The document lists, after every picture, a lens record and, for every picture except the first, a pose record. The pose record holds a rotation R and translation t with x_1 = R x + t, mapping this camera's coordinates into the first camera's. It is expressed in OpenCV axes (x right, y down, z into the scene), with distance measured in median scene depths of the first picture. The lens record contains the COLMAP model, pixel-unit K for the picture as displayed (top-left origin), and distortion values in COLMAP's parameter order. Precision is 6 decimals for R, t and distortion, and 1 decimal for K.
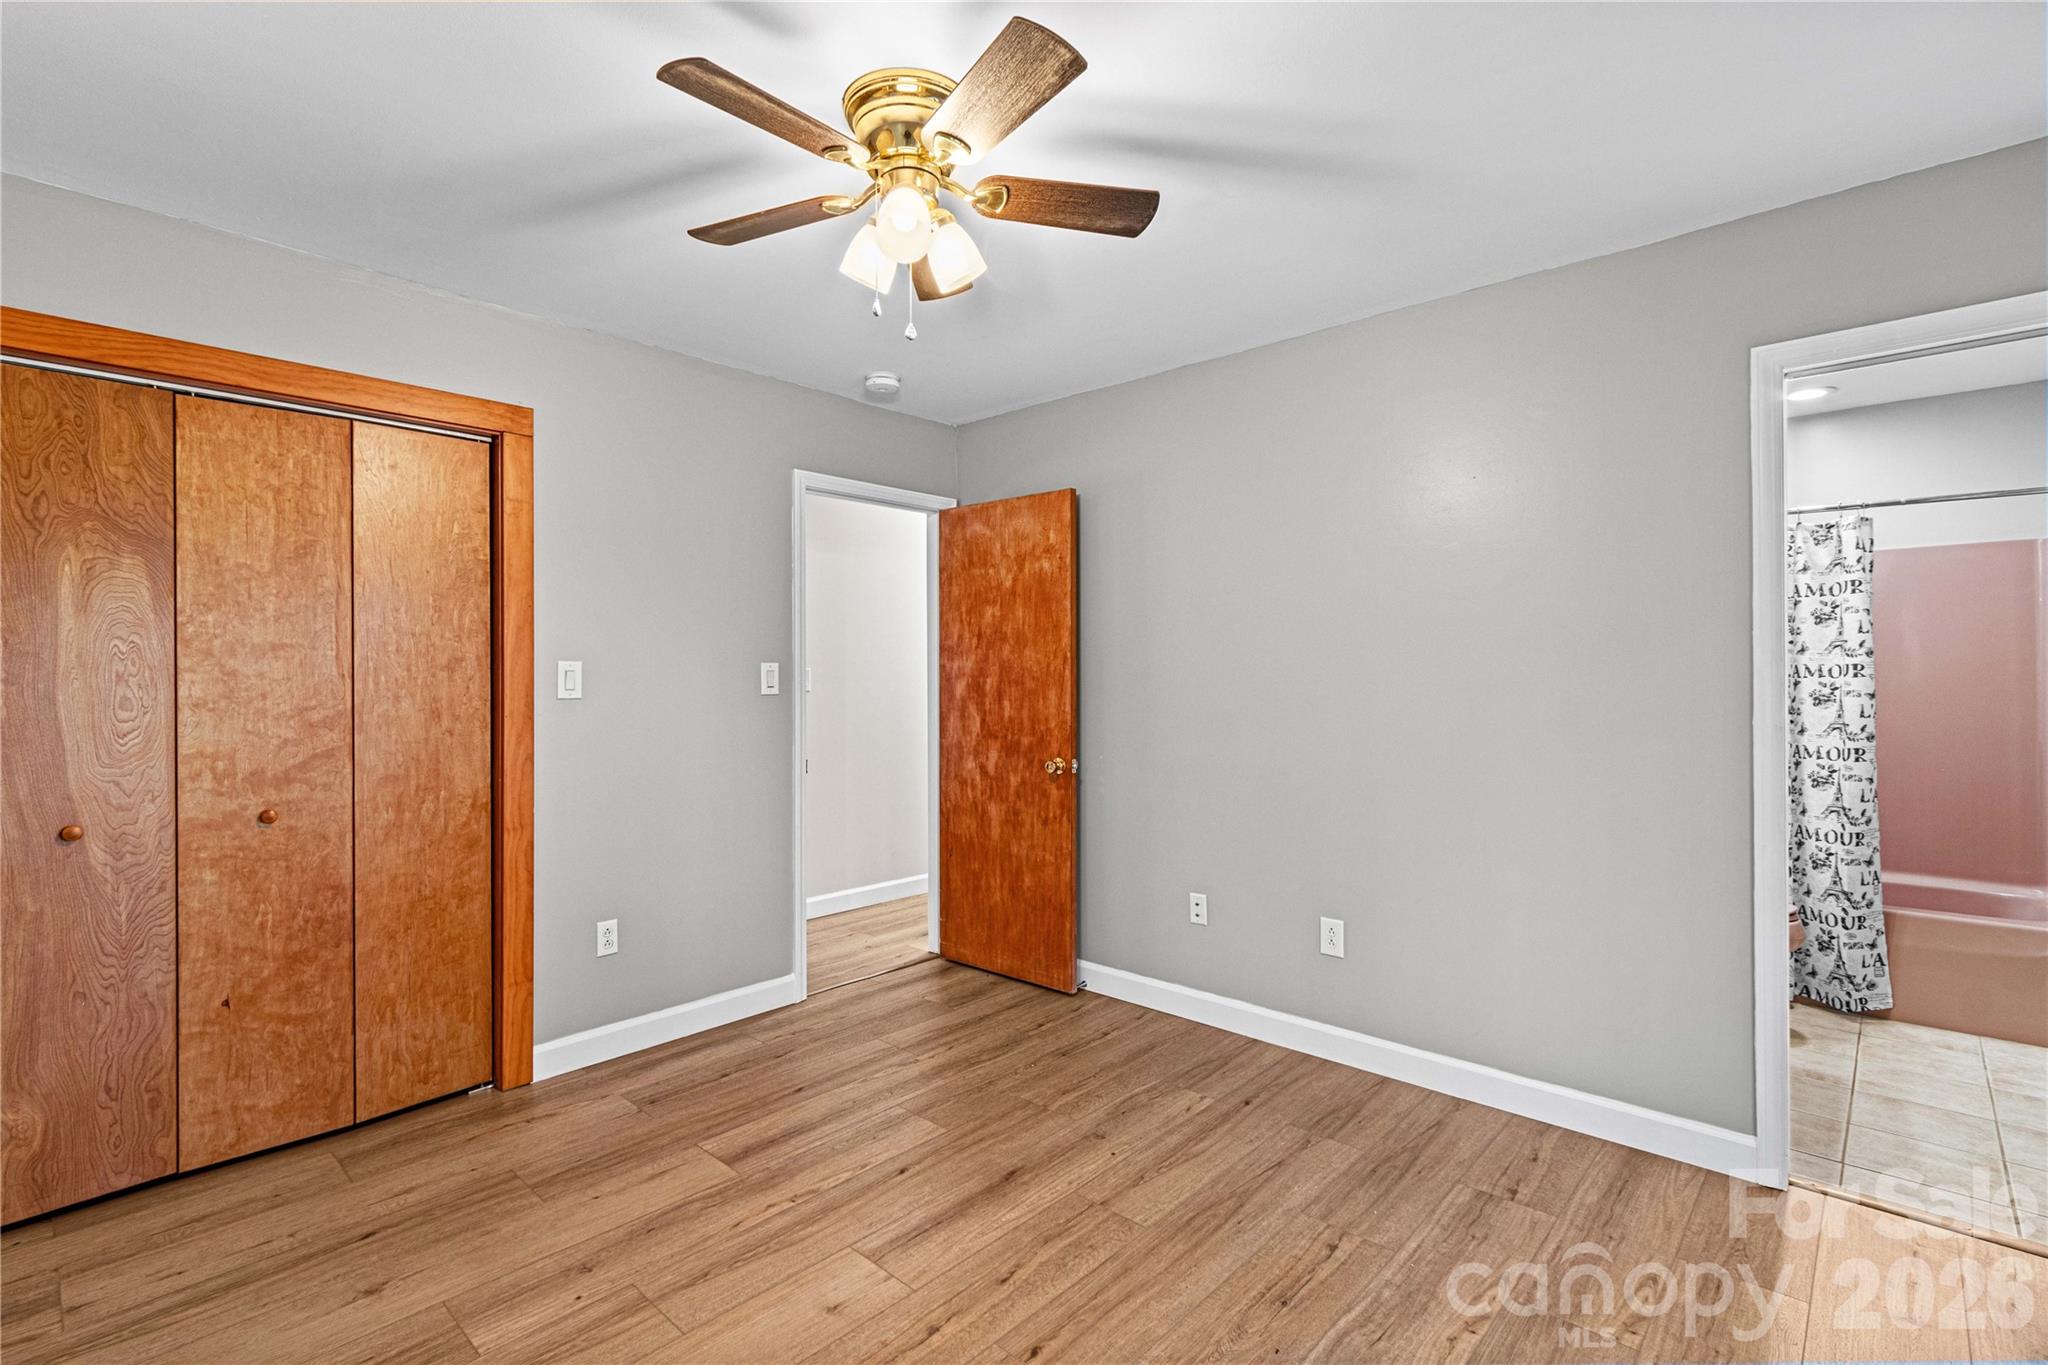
lens RADIAL K [[908.7, 0, 1016.9], [0, 908.7, 676.2], [0, 0, 1]] dist [0.000670, -0.000352]
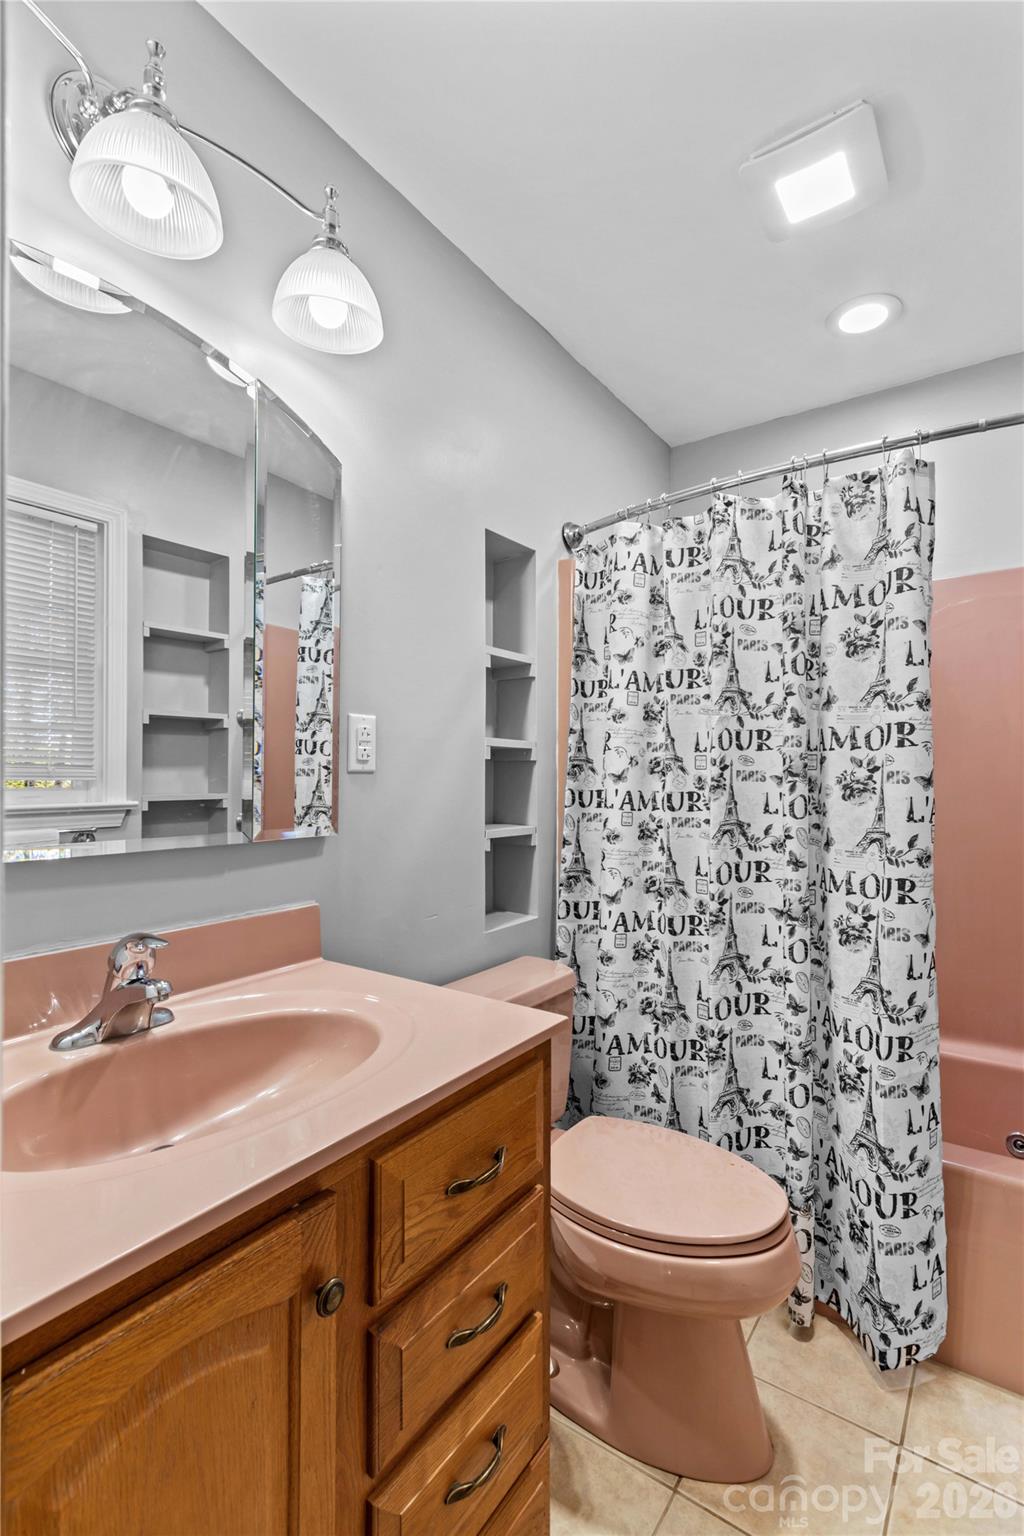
lens RADIAL K [[723.1, 0, 522.0], [0, 723.1, 774.7], [0, 0, 1]] dist [0.012265, -0.005945]
pose [[0.989161, 0.008671, 0.146580, 0.631385], [-0.008031, 0.999955, -0.004962, 0.021440], [-0.146616, 0.003731, 0.989186, 0.601267]]
